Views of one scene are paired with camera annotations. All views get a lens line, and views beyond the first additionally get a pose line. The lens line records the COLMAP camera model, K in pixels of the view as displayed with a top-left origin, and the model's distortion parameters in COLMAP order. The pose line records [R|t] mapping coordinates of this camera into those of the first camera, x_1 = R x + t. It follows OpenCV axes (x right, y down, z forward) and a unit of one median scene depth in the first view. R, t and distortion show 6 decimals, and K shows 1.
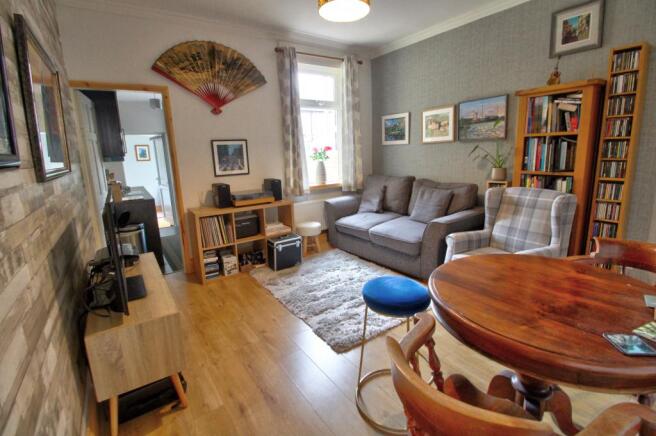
lens RADIAL K [[316.7, 0, 329.0], [0, 316.7, 215.9], [0, 0, 1]] dist [0.000285, 0.000051]
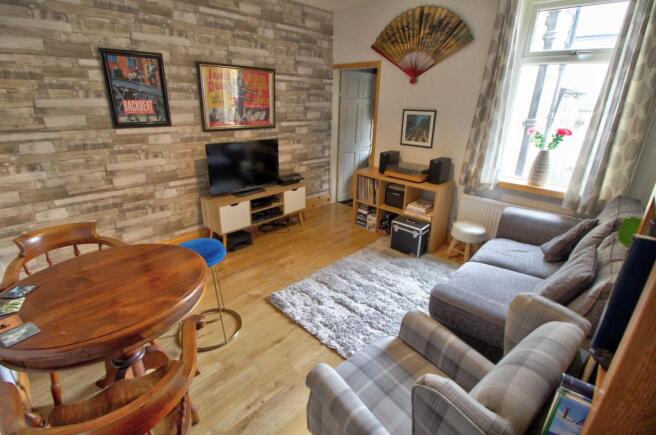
lens RADIAL K [[316.7, 0, 328.6], [0, 316.7, 216.2], [0, 0, 1]] dist [0.000285, 0.000051]
pose [[0.166918, 0.383949, -0.908142, 0.676426], [-0.219718, 0.912388, 0.345359, -0.222204], [0.961178, 0.141888, 0.236654, 0.555158]]
